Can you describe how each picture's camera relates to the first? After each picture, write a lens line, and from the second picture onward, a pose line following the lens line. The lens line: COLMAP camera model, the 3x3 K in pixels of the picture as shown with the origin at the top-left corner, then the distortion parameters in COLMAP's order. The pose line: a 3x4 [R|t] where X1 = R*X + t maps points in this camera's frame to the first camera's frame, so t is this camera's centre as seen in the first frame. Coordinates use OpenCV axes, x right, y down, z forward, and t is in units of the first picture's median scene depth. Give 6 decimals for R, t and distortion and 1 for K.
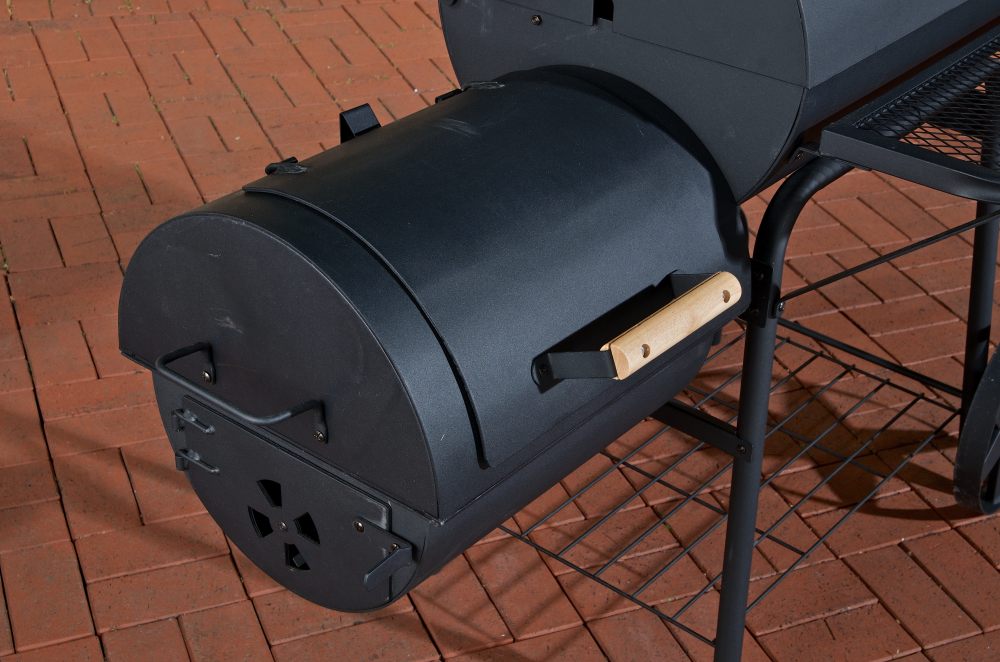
lens RADIAL K [[1474.9, 0, 496.6], [0, 1474.9, 330.9], [0, 0, 1]] dist [-0.001808, 0.000000]
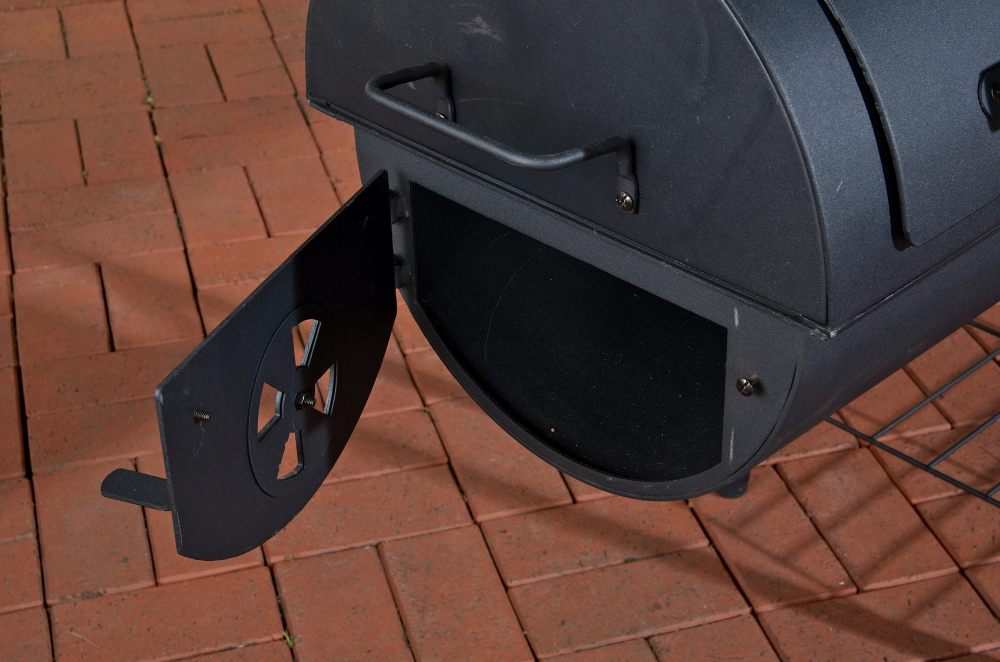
lens RADIAL K [[1737.5, 0, 500.7], [0, 1737.5, 330.9], [0, 0, 1]] dist [0.007681, 0.000000]
pose [[0.991899, 0.010889, -0.126563, -0.051517], [-0.008516, 0.999778, 0.019271, 0.073499], [0.126744, -0.018037, 0.991771, 0.174574]]
